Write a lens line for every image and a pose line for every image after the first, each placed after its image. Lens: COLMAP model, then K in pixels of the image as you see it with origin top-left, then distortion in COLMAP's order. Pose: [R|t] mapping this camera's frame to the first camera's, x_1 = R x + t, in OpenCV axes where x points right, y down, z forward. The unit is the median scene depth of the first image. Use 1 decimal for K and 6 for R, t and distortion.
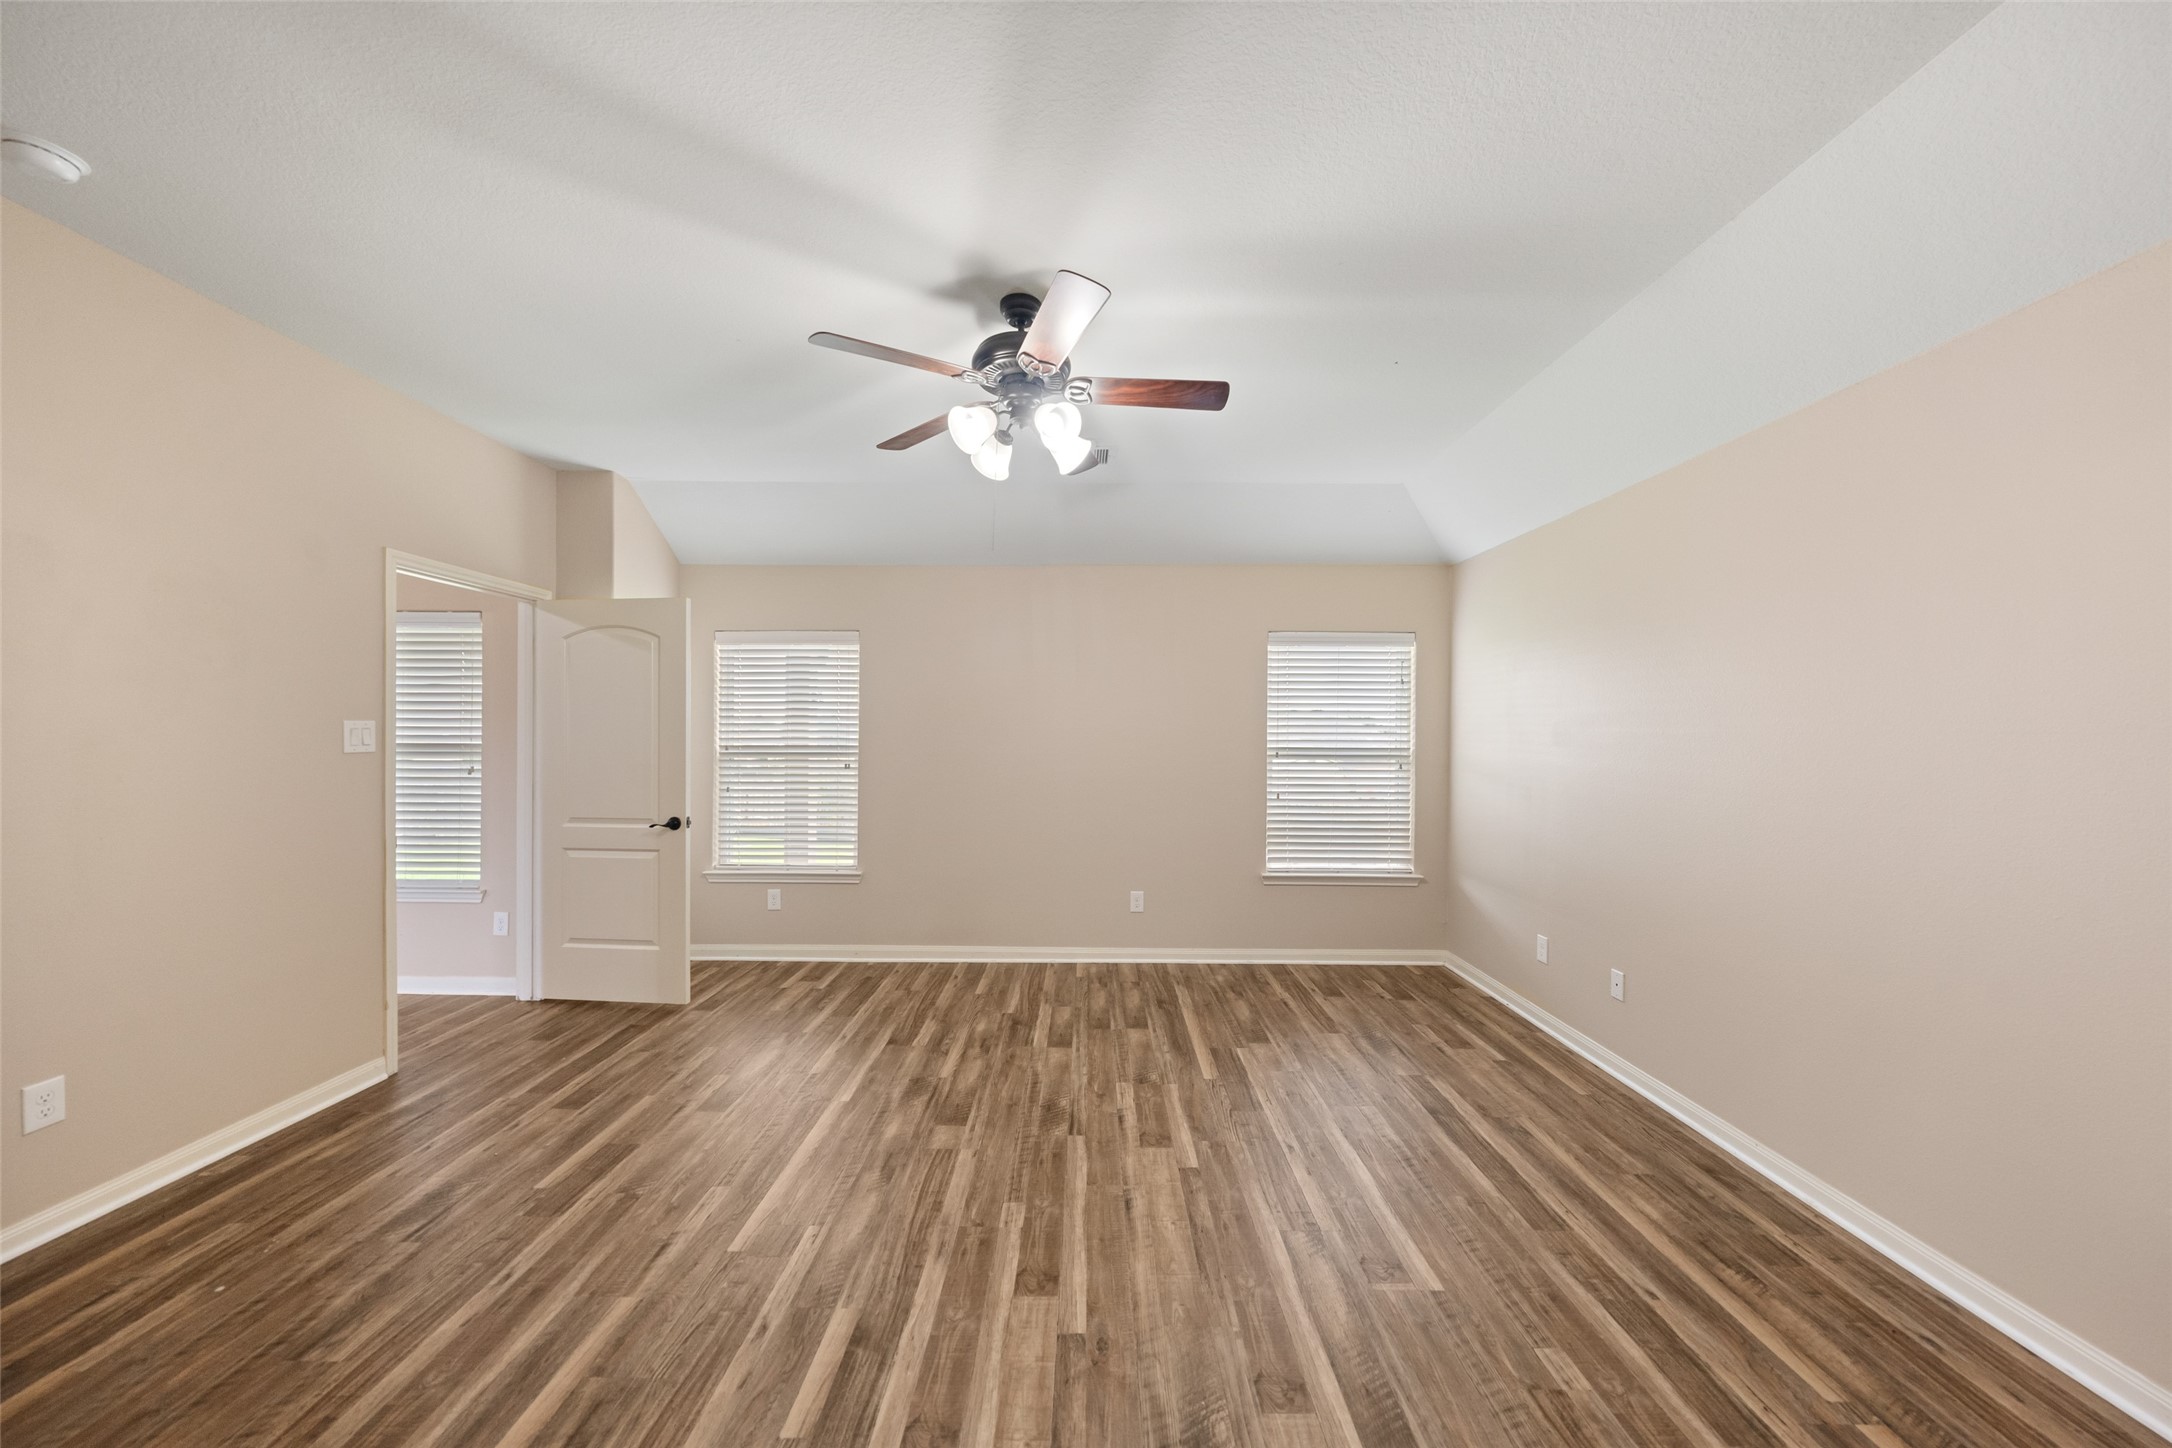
lens RADIAL K [[748.2, 0, 1096.2], [0, 748.2, 739.4], [0, 0, 1]] dist [-0.002649, -0.000022]
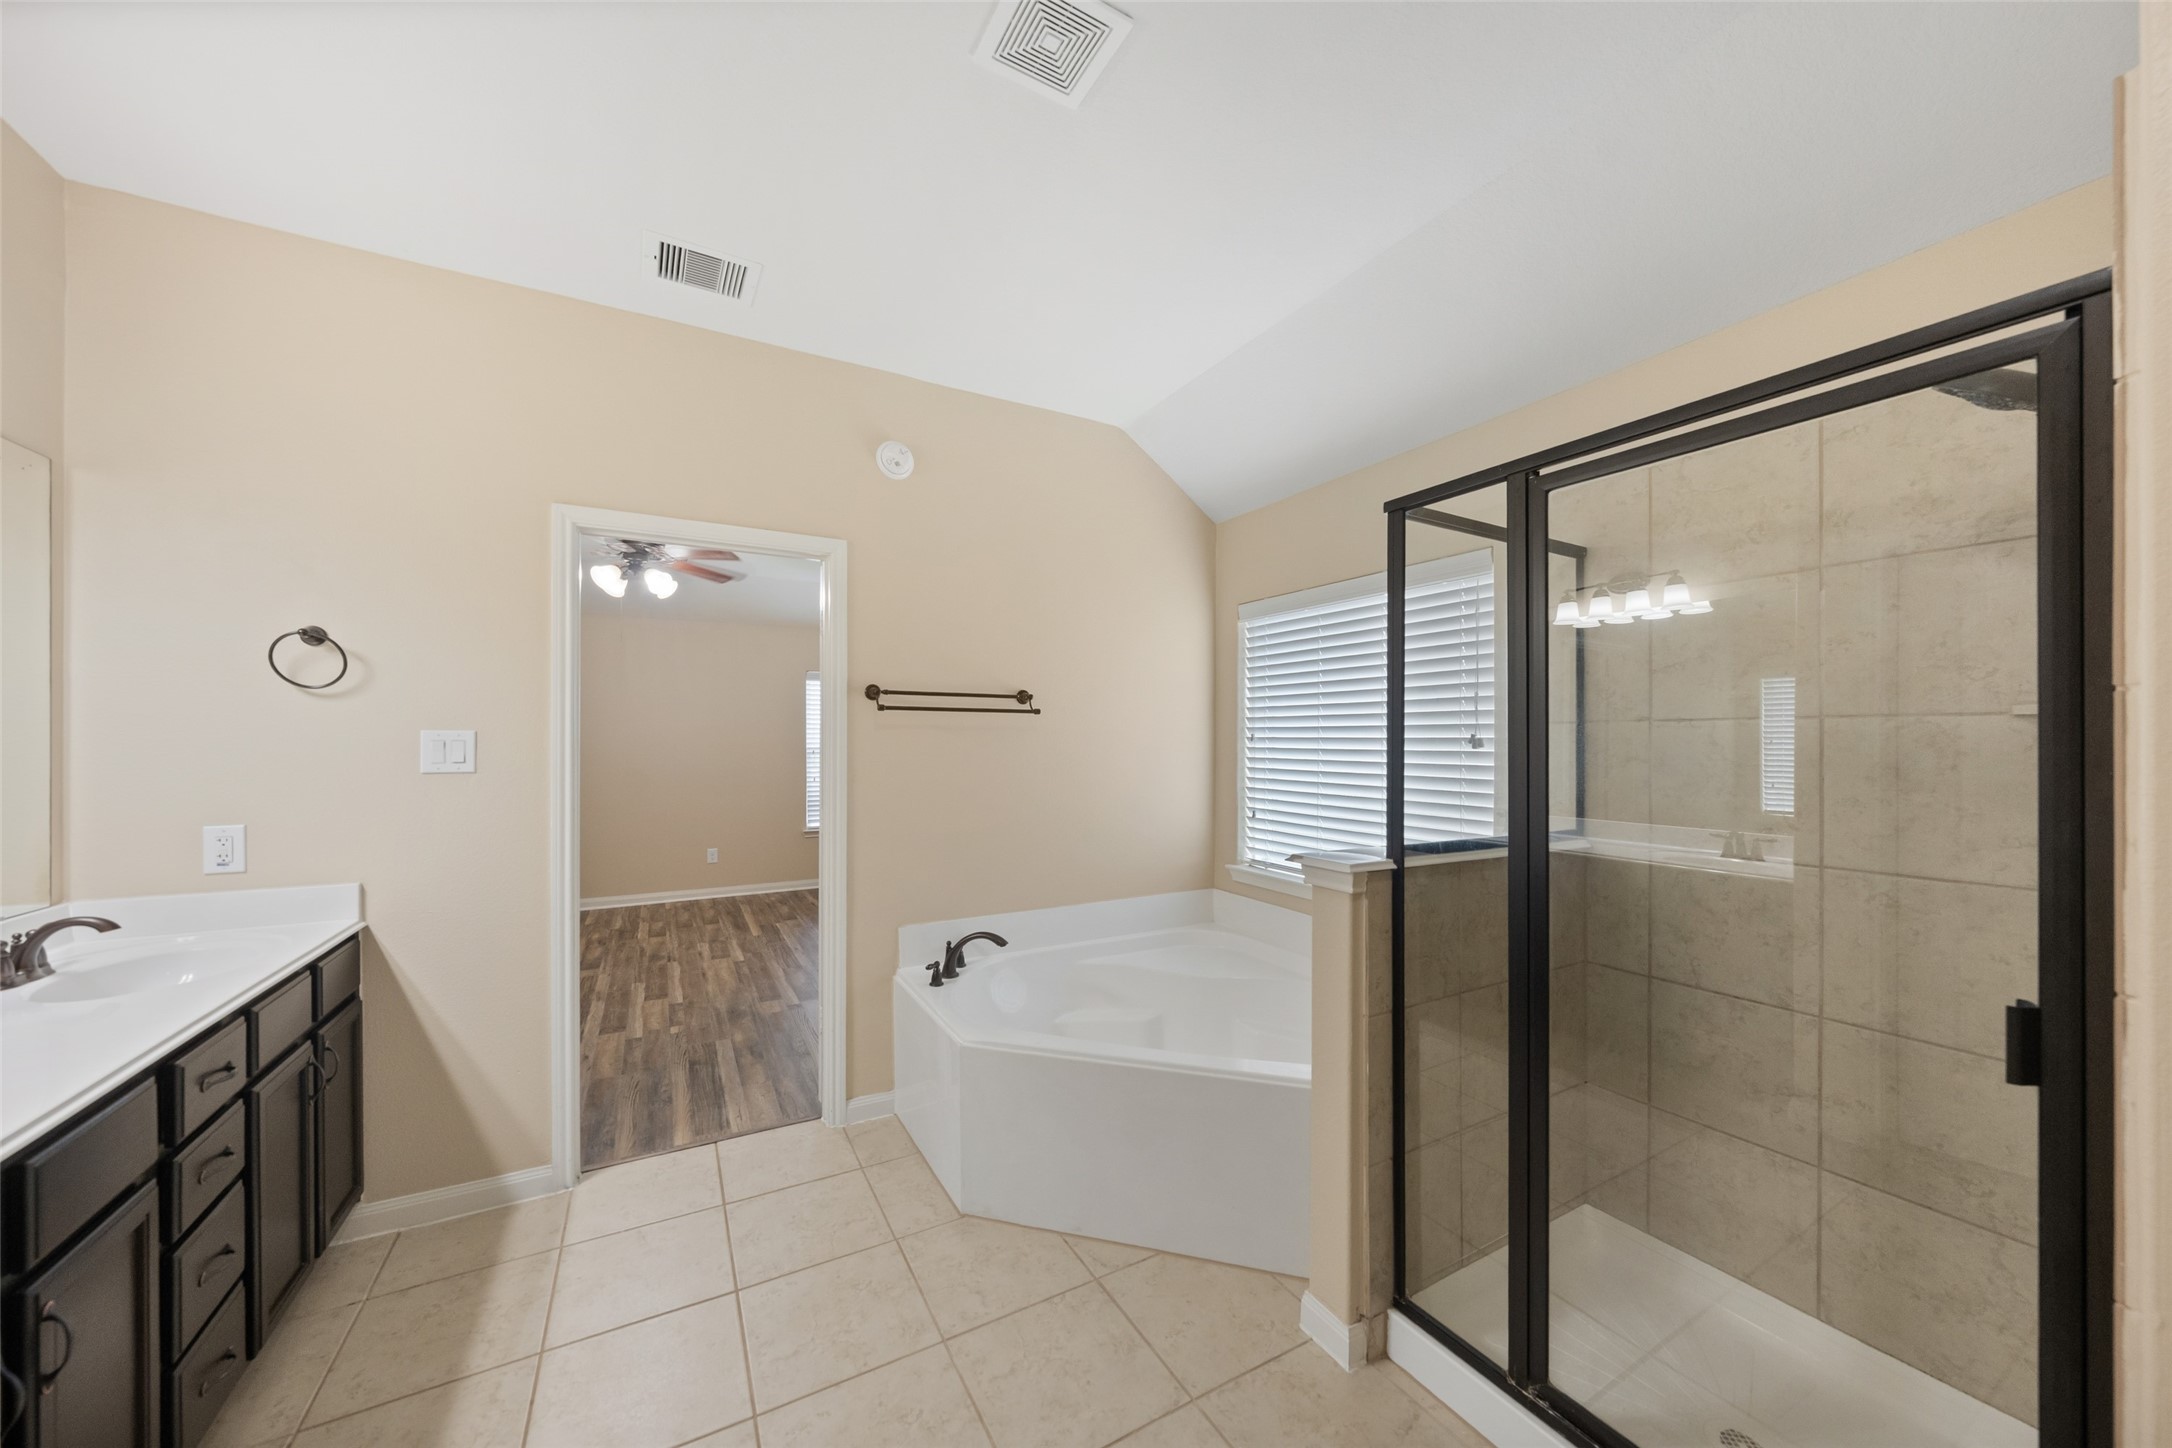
lens RADIAL K [[748.2, 0, 1073.1], [0, 748.2, 737.9], [0, 0, 1]] dist [-0.002649, -0.000022]
pose [[0.880060, -0.011445, 0.474725, -0.023506], [0.013332, 0.999911, -0.000609, 0.002447], [-0.474676, 0.006866, 0.880134, -0.946146]]
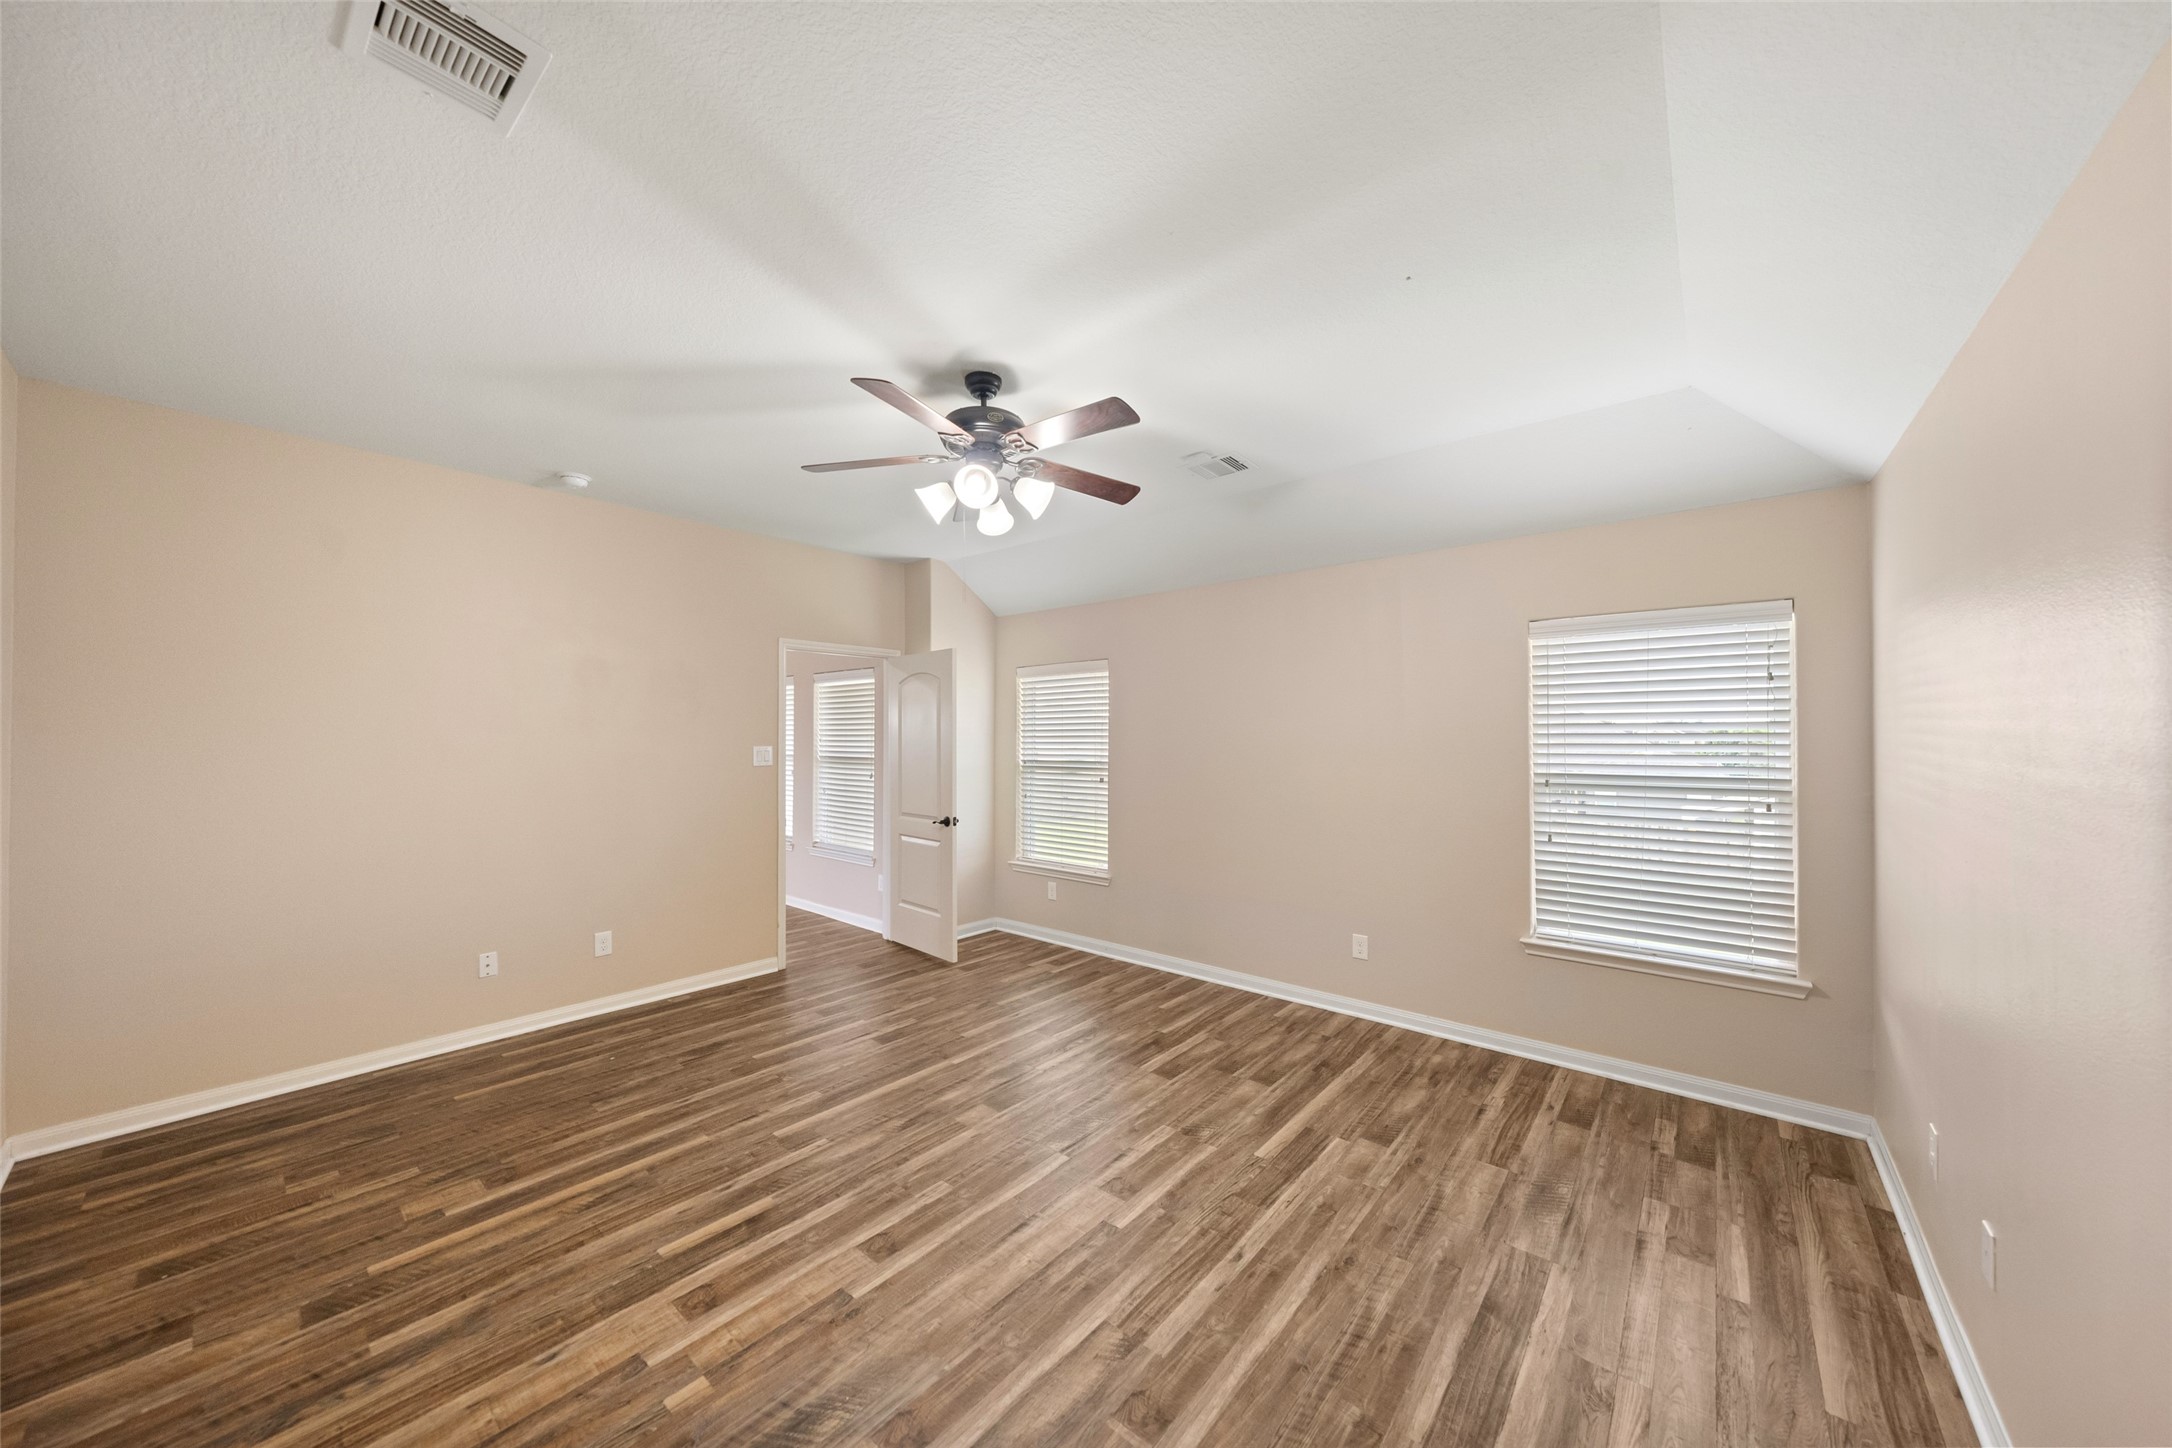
lens RADIAL K [[748.2, 0, 1090.9], [0, 748.2, 728.1], [0, 0, 1]] dist [-0.002649, -0.000022]
pose [[0.767071, -0.012635, -0.641438, 0.597019], [-0.000751, 0.999788, -0.020592, -0.029772], [0.641562, 0.016277, 0.766899, 0.205645]]
